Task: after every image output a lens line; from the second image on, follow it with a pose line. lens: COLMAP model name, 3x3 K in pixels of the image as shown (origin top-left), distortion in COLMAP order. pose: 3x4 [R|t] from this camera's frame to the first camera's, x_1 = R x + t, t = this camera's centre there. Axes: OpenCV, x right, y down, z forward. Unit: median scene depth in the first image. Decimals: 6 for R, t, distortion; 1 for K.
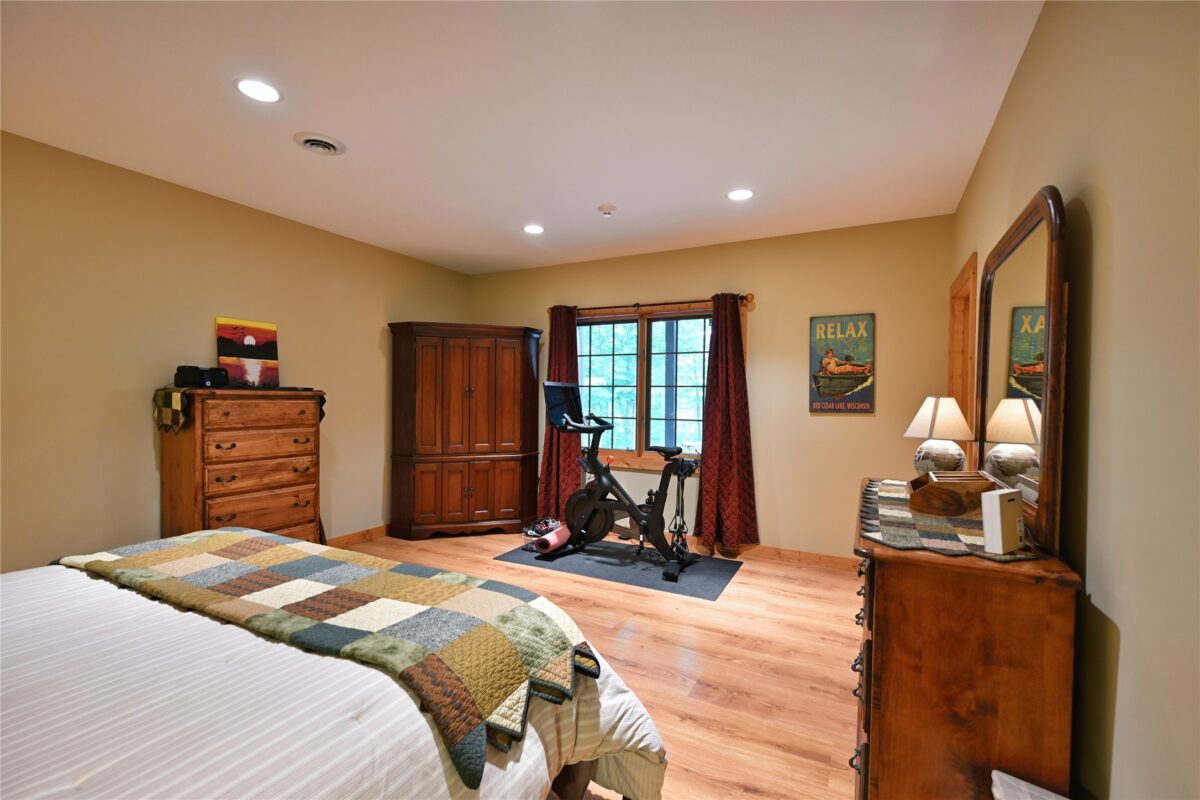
lens RADIAL K [[522.9, 0, 596.1], [0, 522.9, 402.1], [0, 0, 1]] dist [0.000222, 0.000077]
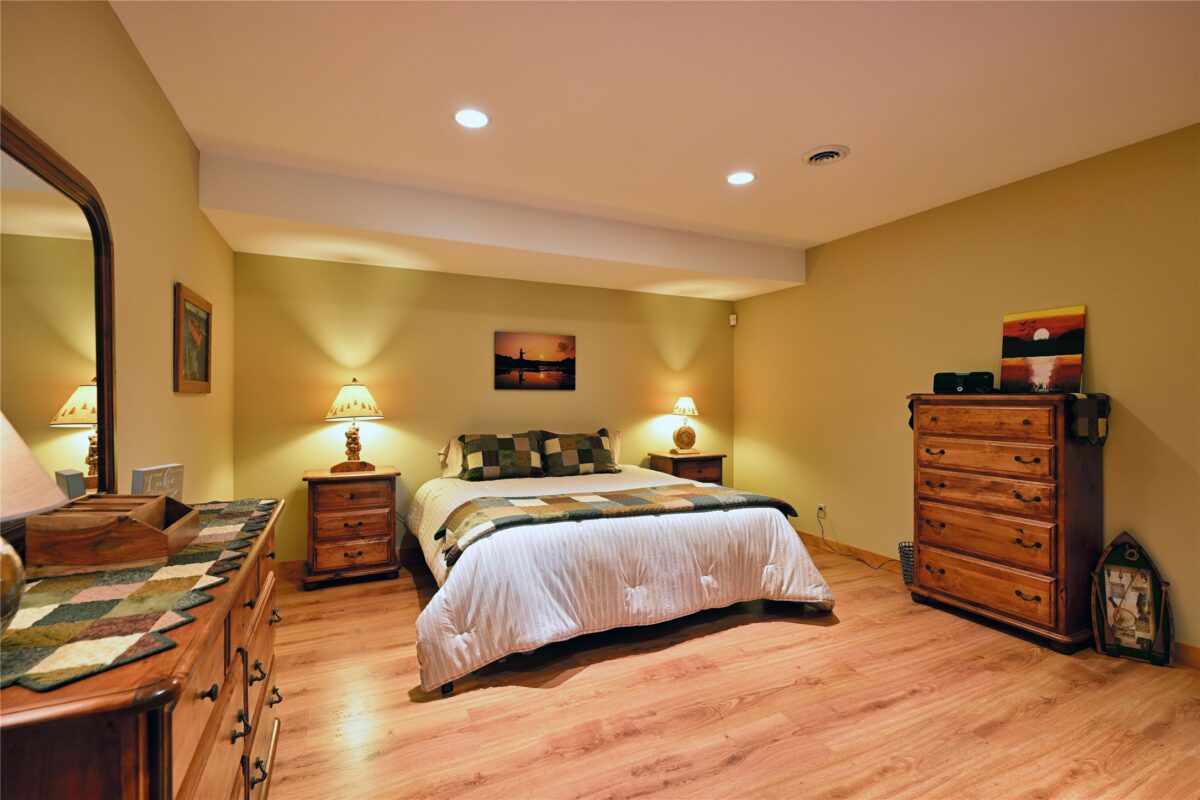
lens RADIAL K [[522.9, 0, 596.1], [0, 522.9, 402.1], [0, 0, 1]] dist [0.000222, 0.000077]
pose [[-0.605047, -0.007830, -0.796151, 0.436385], [-0.015984, 0.999870, 0.002315, -0.001956], [0.796029, 0.014126, -0.605093, 0.988173]]
